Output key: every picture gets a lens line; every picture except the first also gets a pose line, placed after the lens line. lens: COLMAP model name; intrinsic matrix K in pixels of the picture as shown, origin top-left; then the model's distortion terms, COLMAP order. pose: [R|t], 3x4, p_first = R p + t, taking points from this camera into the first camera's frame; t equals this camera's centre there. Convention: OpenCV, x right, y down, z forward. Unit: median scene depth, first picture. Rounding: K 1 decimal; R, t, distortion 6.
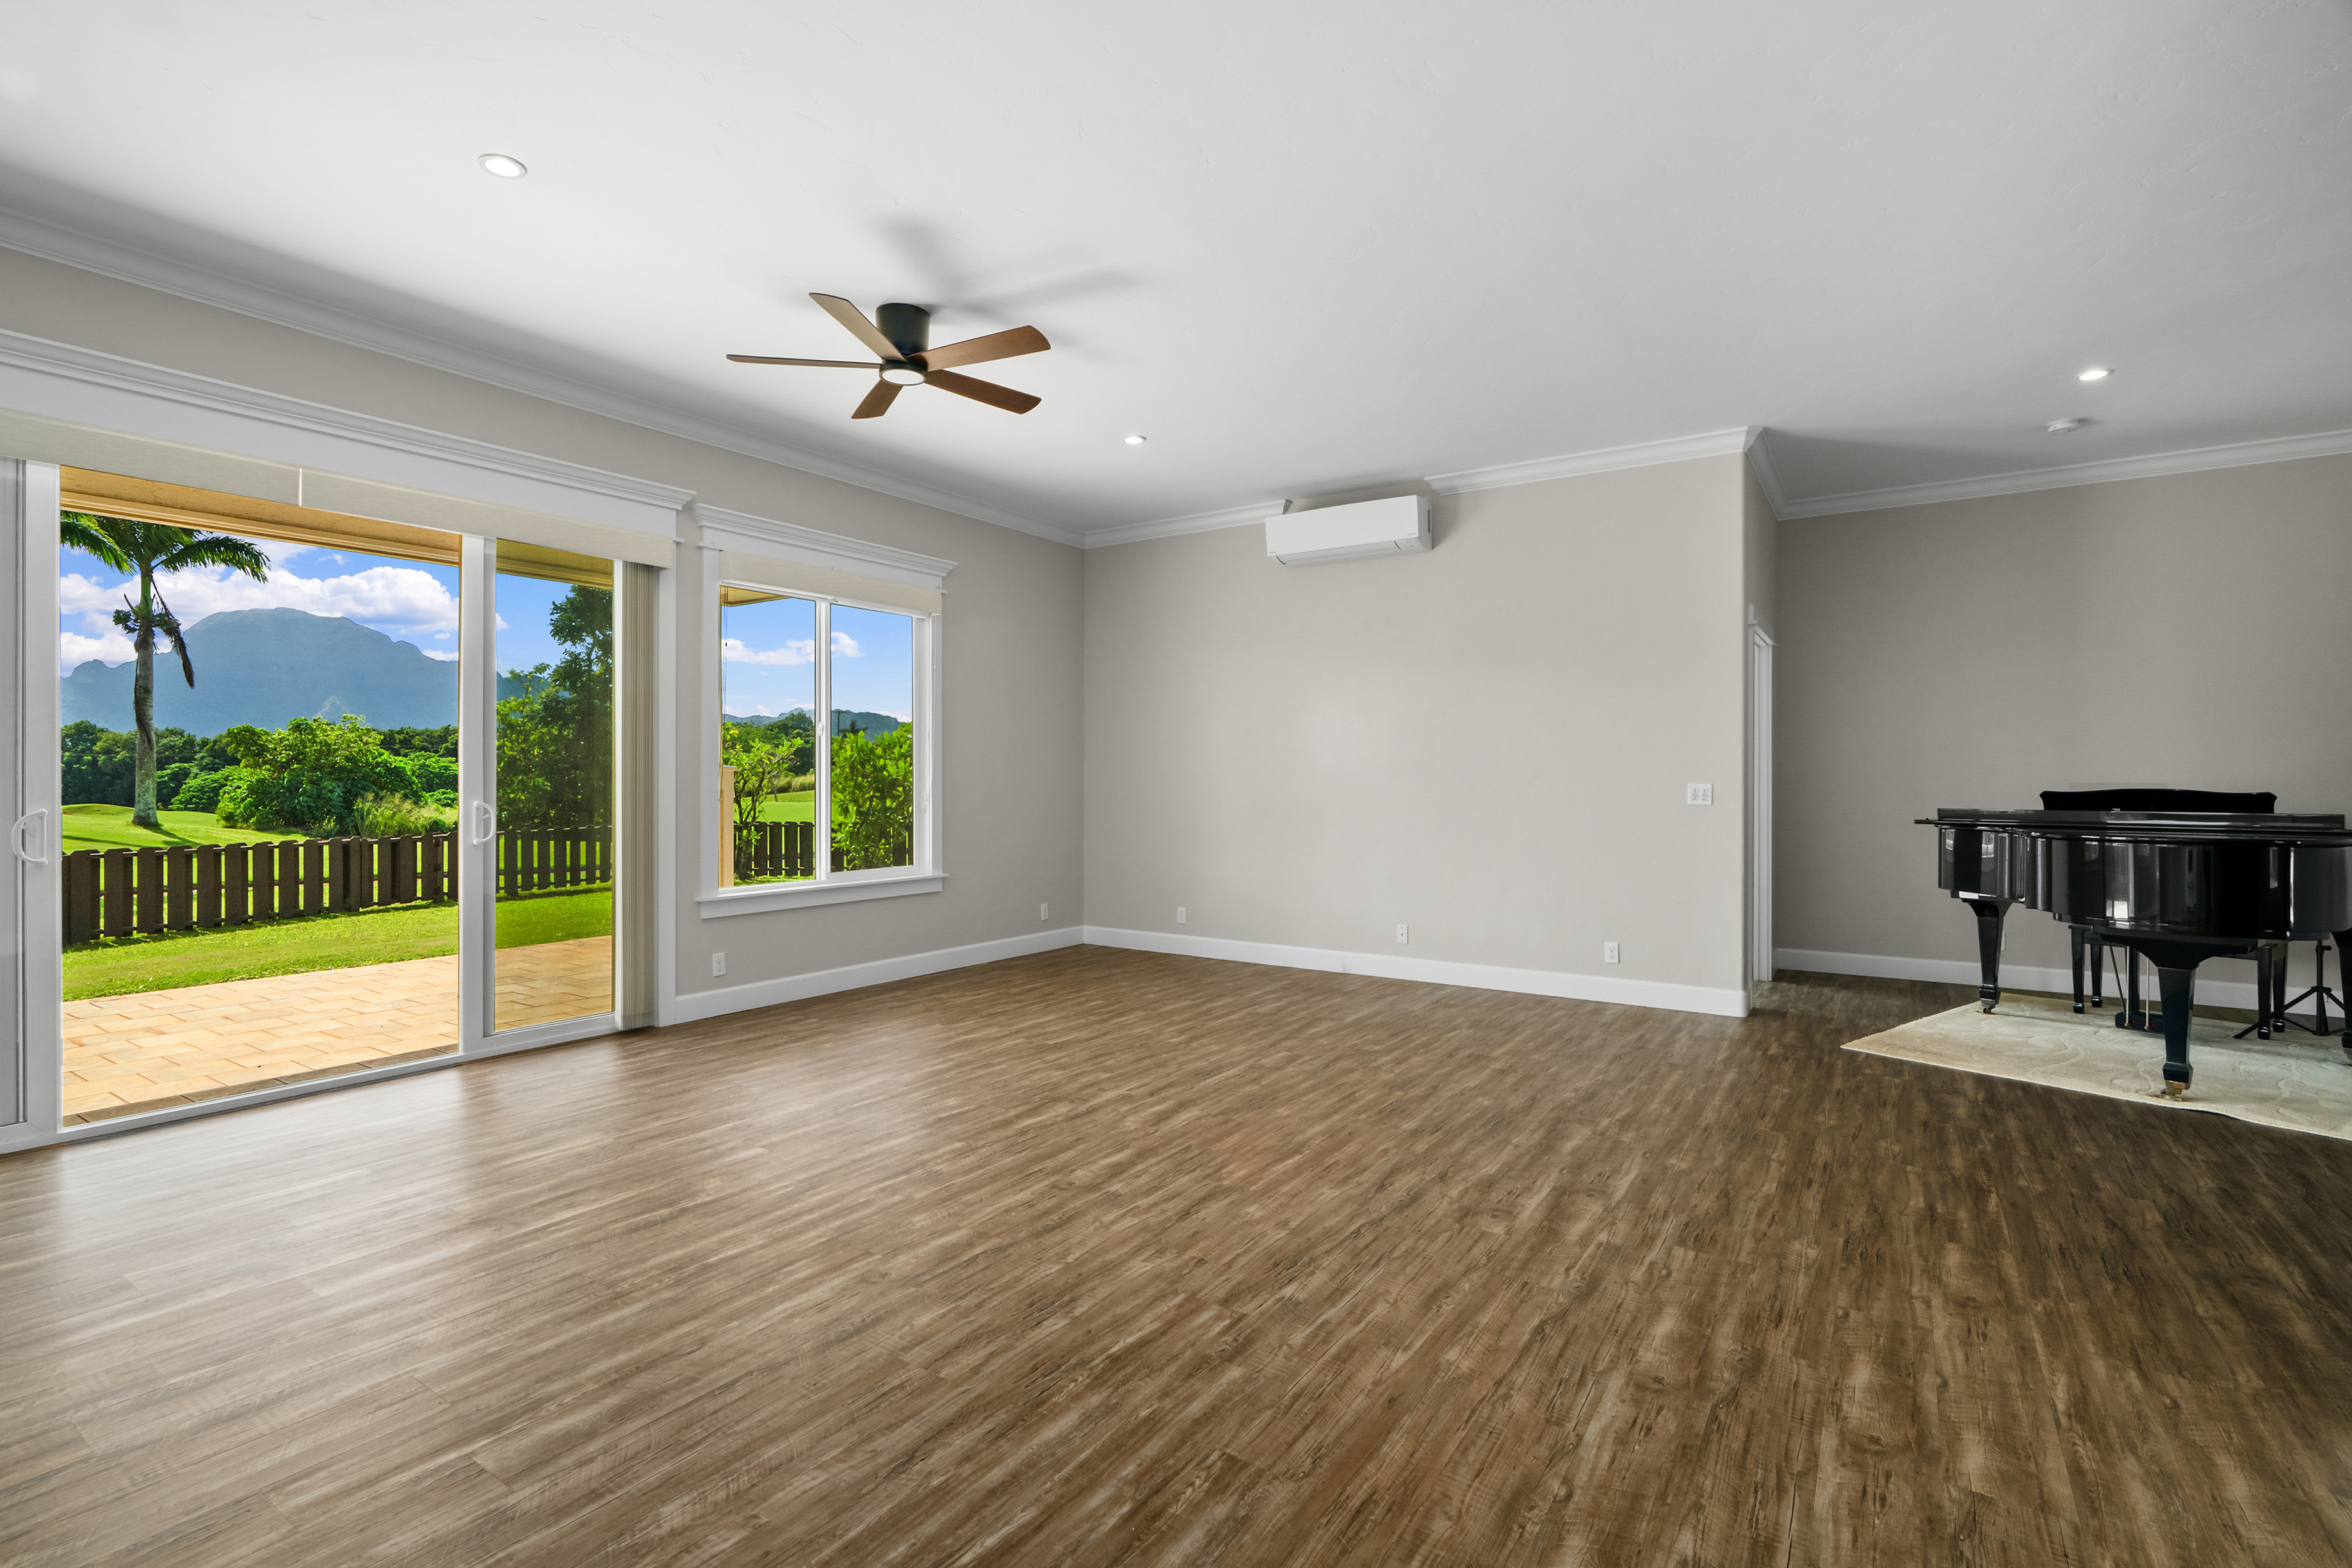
lens RADIAL K [[1082.4, 0, 1157.4], [0, 1082.4, 781.5], [0, 0, 1]] dist [-0.003451, 0.002280]
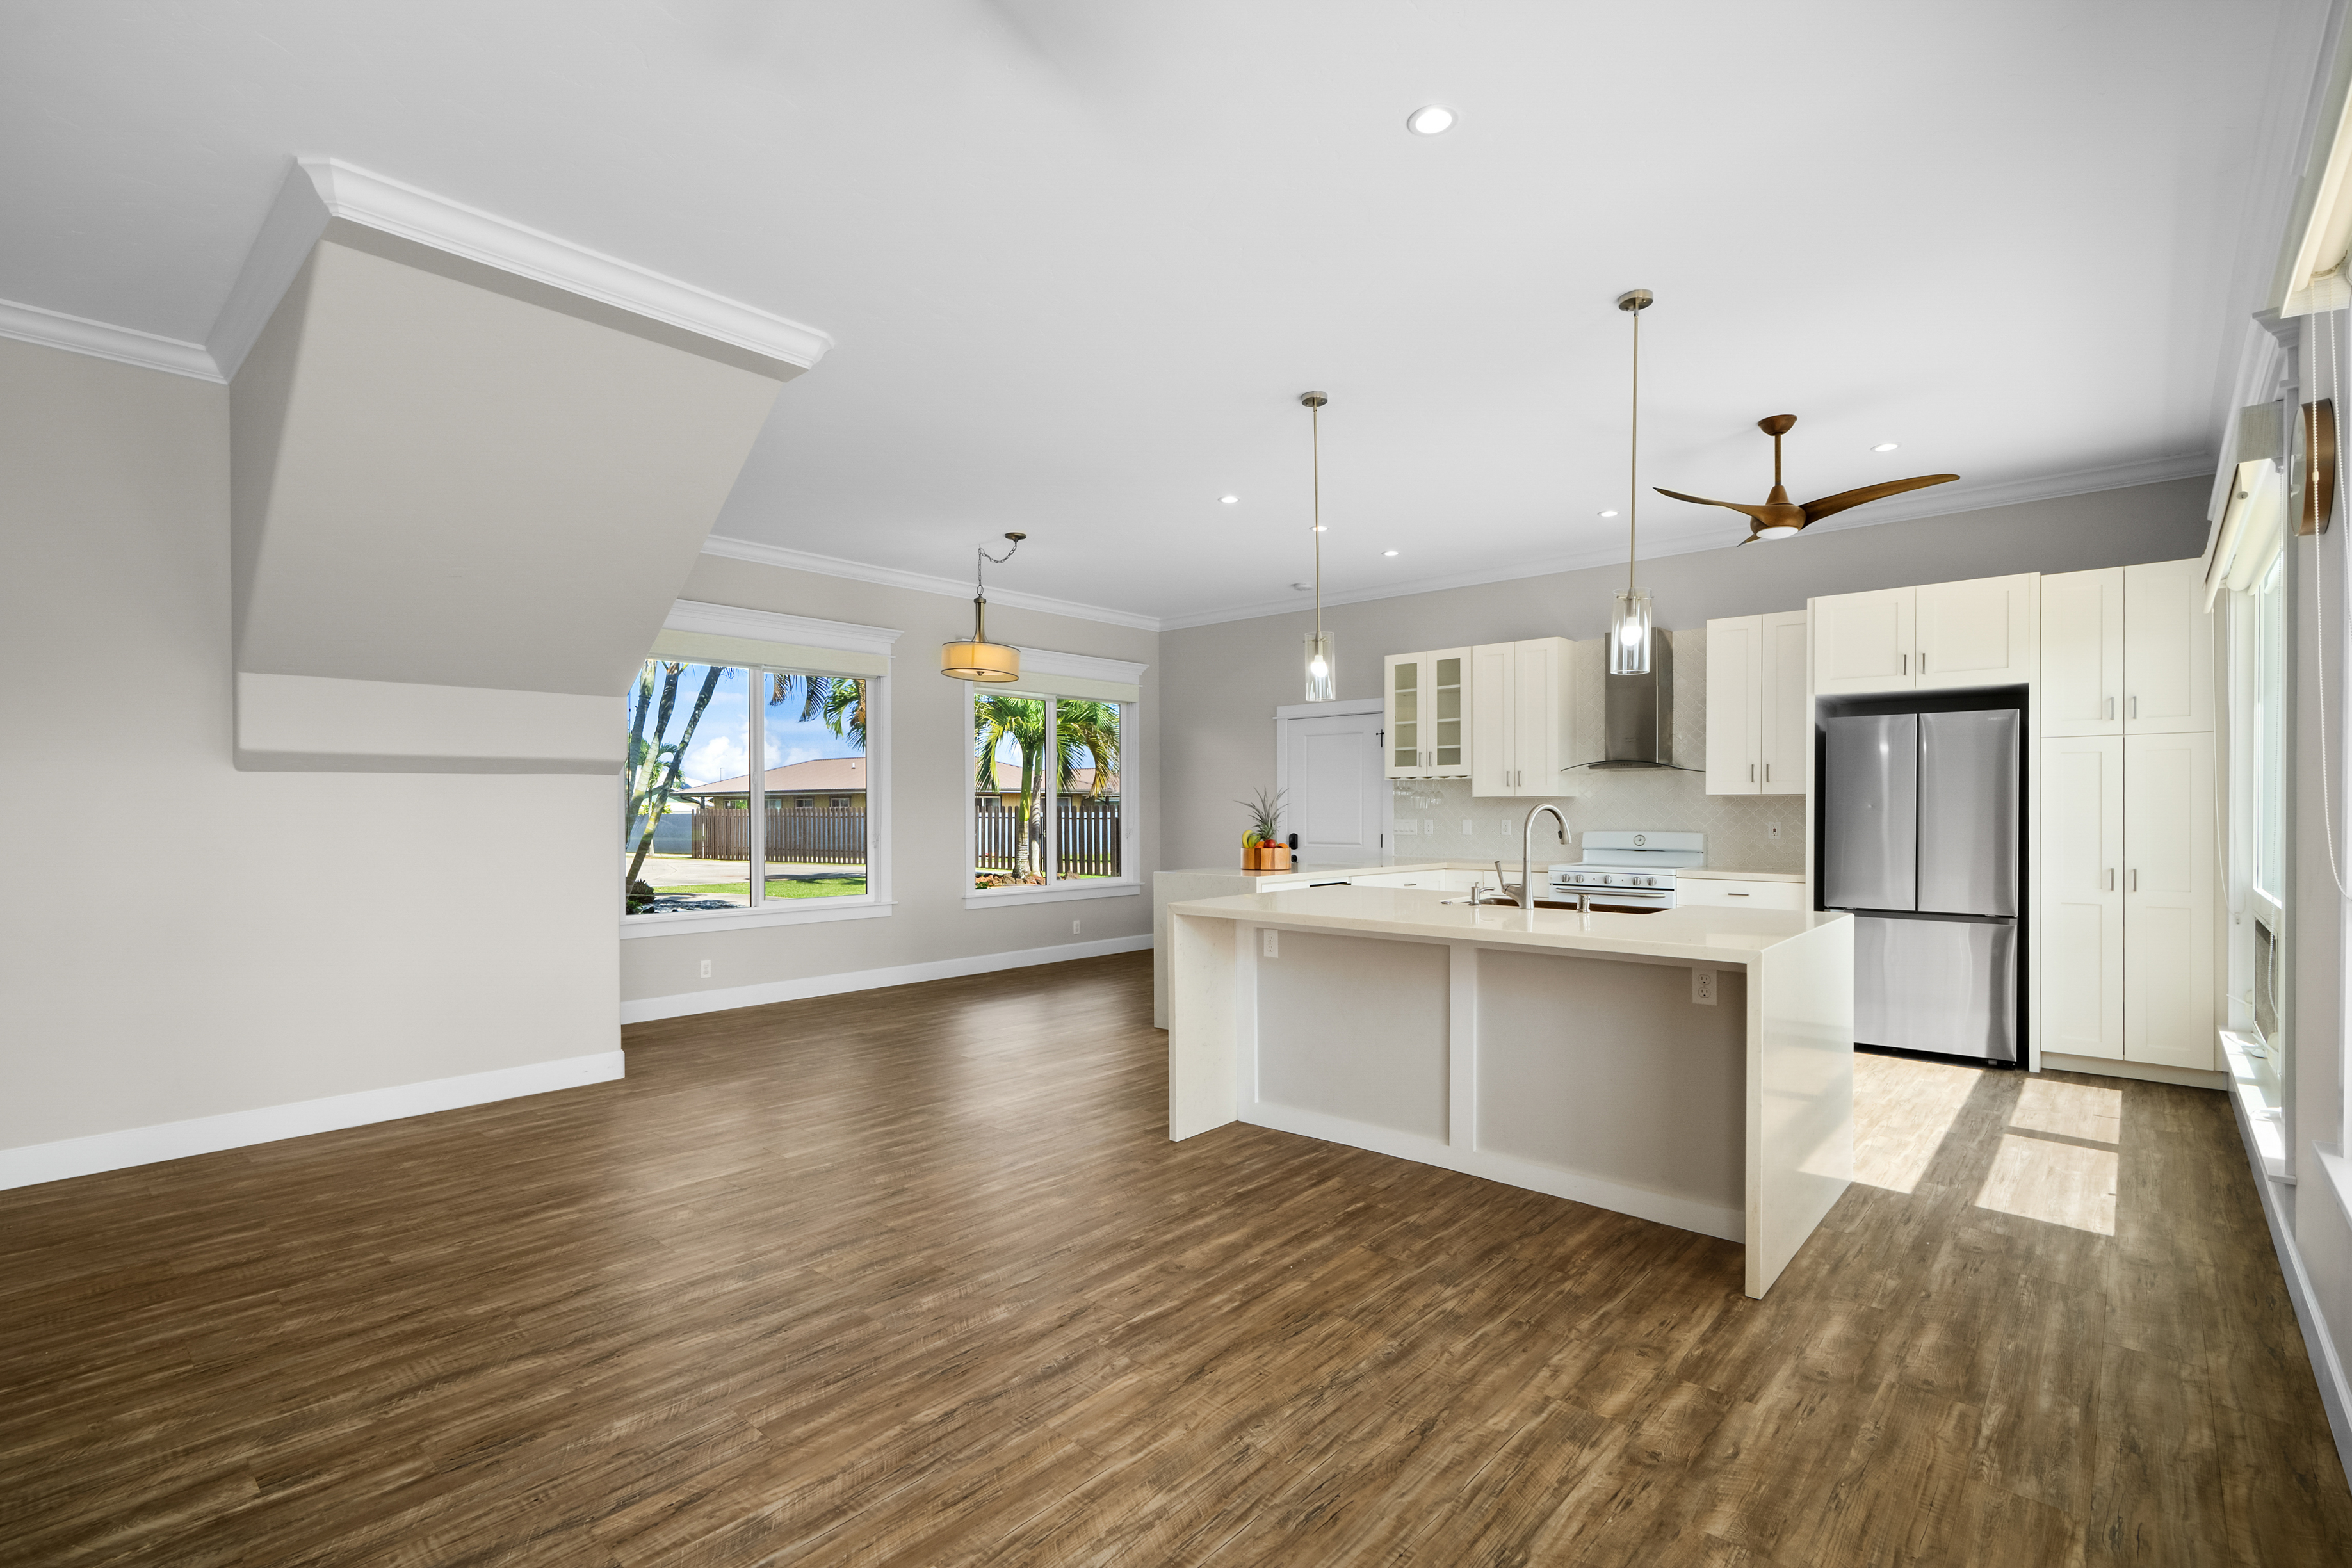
lens RADIAL K [[1082.4, 0, 1156.7], [0, 1082.4, 820.5], [0, 0, 1]] dist [-0.003451, 0.002280]
pose [[-0.990262, -0.000491, 0.139219, -0.882645], [0.001712, 0.999875, 0.015704, -0.026576], [-0.139209, 0.015790, -0.990137, 1.023660]]
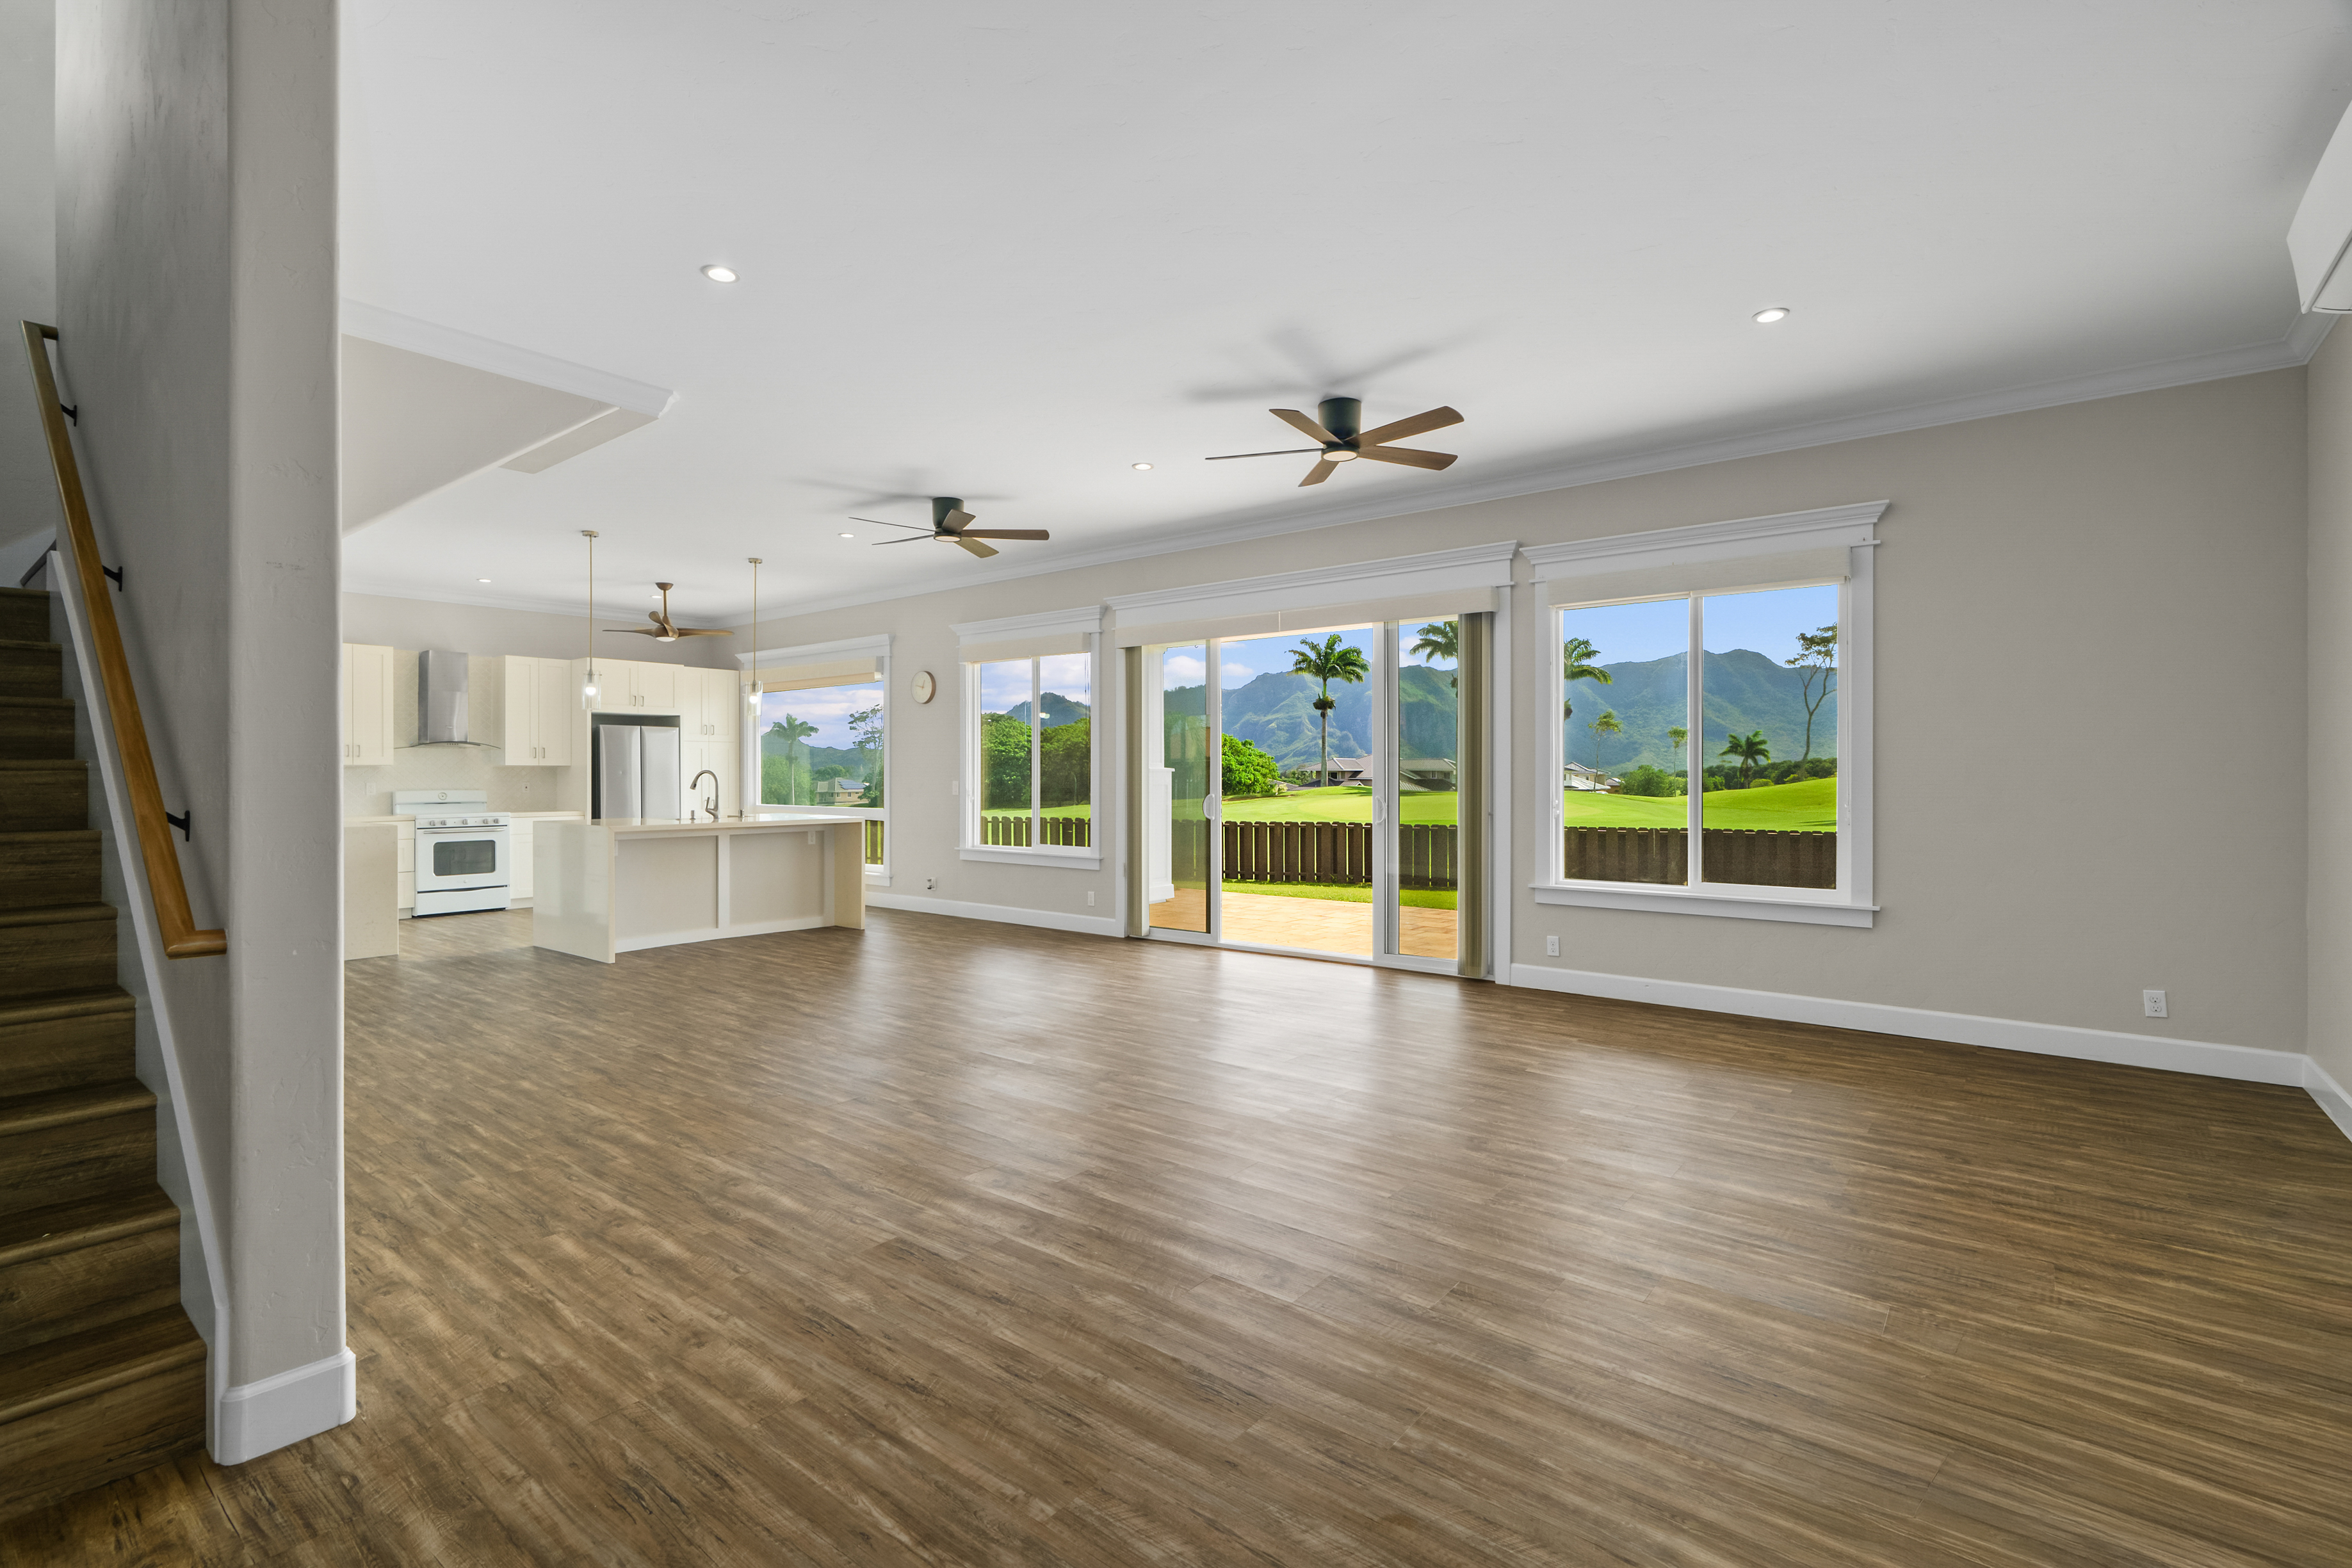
lens RADIAL K [[1082.4, 0, 1152.1], [0, 1082.4, 777.8], [0, 0, 1]] dist [-0.003451, 0.002280]
pose [[-0.085922, 0.003600, -0.996295, 1.181936], [-0.000518, 0.999993, 0.003658, -0.017355], [0.996302, 0.000831, -0.085920, 1.049010]]
